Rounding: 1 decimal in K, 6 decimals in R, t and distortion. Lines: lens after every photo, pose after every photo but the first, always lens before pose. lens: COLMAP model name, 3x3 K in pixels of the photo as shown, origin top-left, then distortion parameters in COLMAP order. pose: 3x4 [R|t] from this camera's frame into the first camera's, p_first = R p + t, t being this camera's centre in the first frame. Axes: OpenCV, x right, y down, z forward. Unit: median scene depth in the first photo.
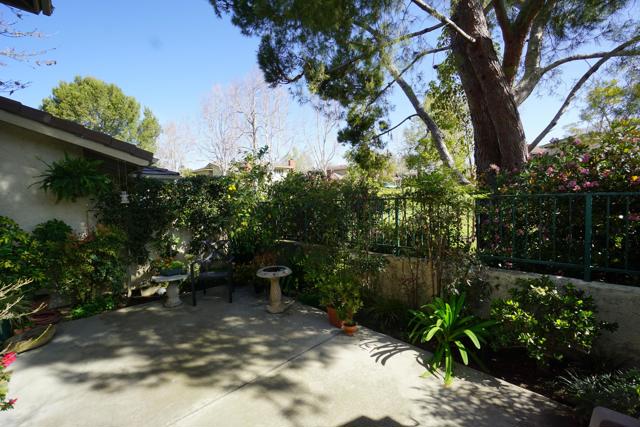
lens RADIAL K [[284.3, 0, 320.0], [0, 284.3, 213.5], [0, 0, 1]] dist [0.000616, 0.000242]
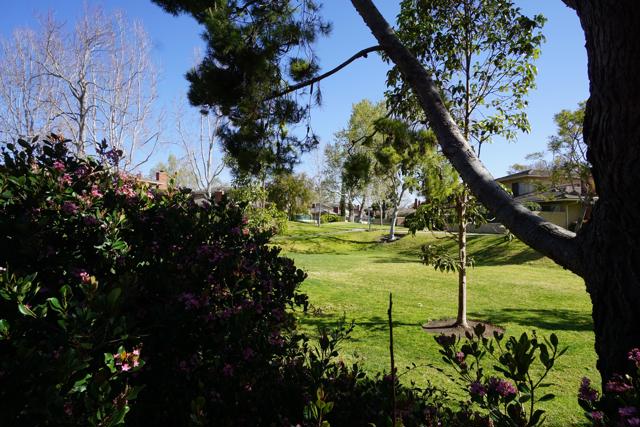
lens RADIAL K [[387.3, 0, 320.0], [0, 387.3, 213.5], [0, 0, 1]] dist [-0.001669, -0.000338]
pose [[0.959292, 0.062255, 0.275469, 0.110499], [-0.032287, 0.993181, -0.112019, -0.043009], [-0.280565, 0.098565, 0.954761, 0.485316]]
